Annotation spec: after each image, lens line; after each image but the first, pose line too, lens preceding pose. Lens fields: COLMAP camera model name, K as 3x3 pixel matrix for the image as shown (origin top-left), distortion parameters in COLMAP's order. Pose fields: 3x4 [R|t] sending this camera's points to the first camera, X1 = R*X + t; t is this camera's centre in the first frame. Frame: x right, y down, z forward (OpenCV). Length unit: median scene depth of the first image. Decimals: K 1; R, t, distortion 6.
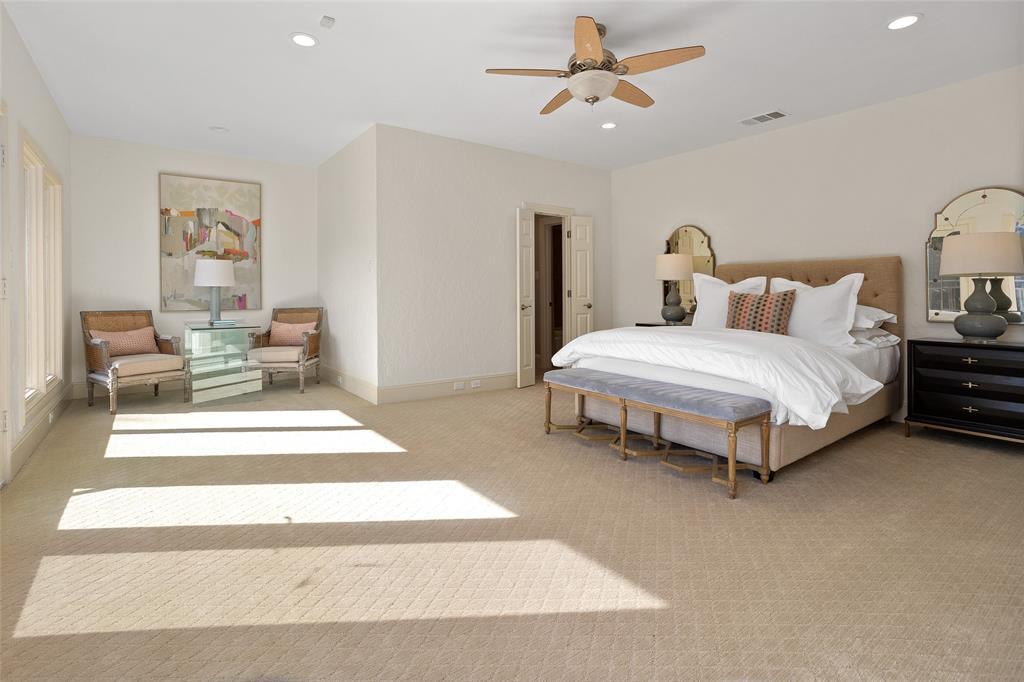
lens RADIAL K [[527.8, 0, 519.0], [0, 527.8, 297.0], [0, 0, 1]] dist [0.000563, 0.006593]
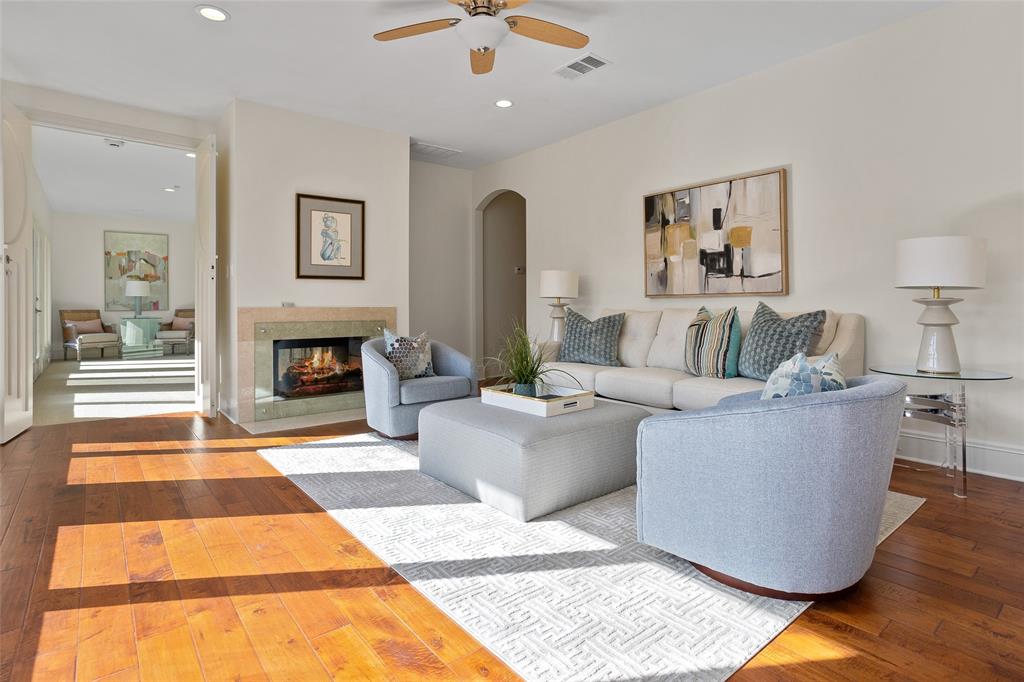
lens RADIAL K [[527.8, 0, 510.8], [0, 527.8, 304.7], [0, 0, 1]] dist [0.000563, 0.006593]
pose [[0.998160, -0.007679, 0.060151, 0.543123], [0.008607, 0.999848, -0.015173, 0.044711], [-0.060026, 0.015662, 0.998074, -0.807521]]
